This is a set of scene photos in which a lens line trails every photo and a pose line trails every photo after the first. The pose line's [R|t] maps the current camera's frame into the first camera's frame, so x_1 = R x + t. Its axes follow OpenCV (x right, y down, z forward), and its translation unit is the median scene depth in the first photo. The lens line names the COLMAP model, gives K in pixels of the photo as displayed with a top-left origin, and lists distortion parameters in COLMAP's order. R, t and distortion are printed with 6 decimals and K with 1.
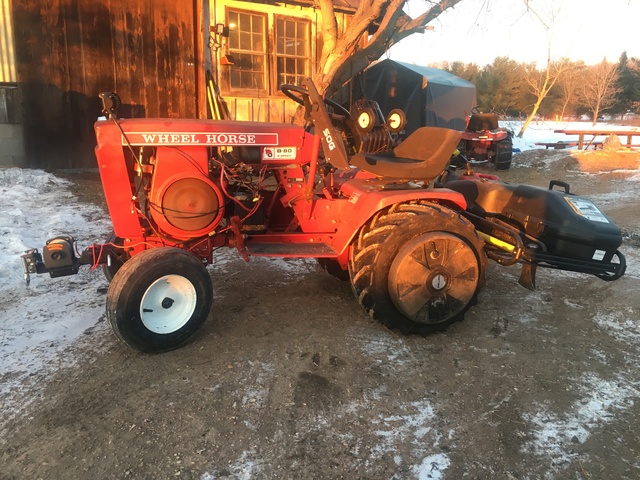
lens RADIAL K [[541.7, 0, 318.6], [0, 541.7, 241.8], [0, 0, 1]] dist [0.077875, -0.108294]
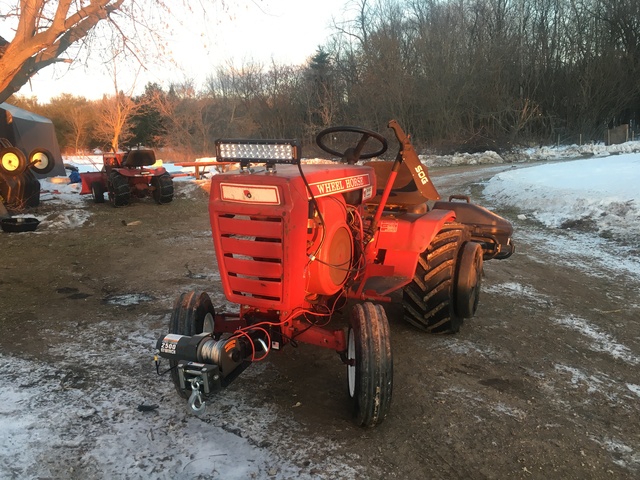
lens RADIAL K [[541.7, 0, 318.6], [0, 541.7, 241.8], [0, 0, 1]] dist [0.077875, -0.108294]
pose [[0.667961, -0.159699, 0.726859, -0.296928], [0.202942, 0.978775, 0.028551, -0.040467], [-0.715991, 0.128439, 0.686193, 0.127404]]
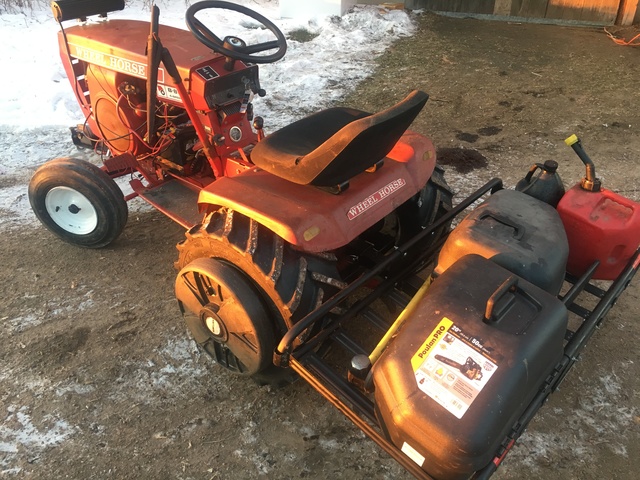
lens RADIAL K [[541.7, 0, 318.6], [0, 541.7, 241.8], [0, 0, 1]] dist [0.077875, -0.108294]
pose [[0.559188, 0.435250, -0.705596, 0.244541], [-0.189768, 0.895702, 0.402126, -0.111104], [0.807030, -0.090964, 0.583462, 0.221357]]
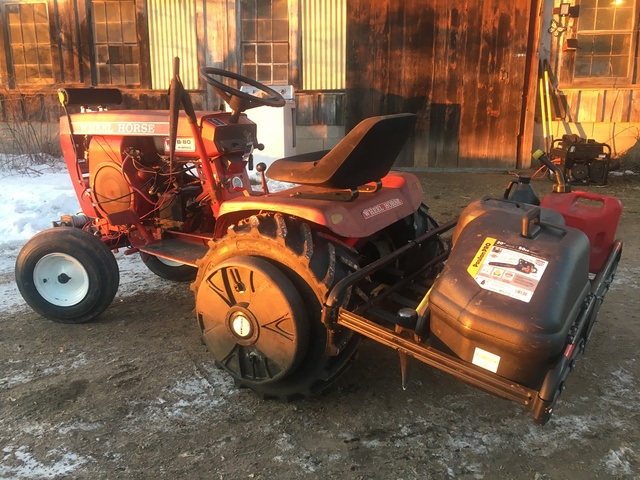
lens RADIAL K [[541.7, 0, 318.6], [0, 541.7, 241.8], [0, 0, 1]] dist [0.077875, -0.108294]
pose [[0.674223, 0.143926, -0.724367, 0.252318], [-0.148412, 0.987222, 0.058016, -0.029563], [0.723462, 0.068389, 0.686969, 0.181939]]
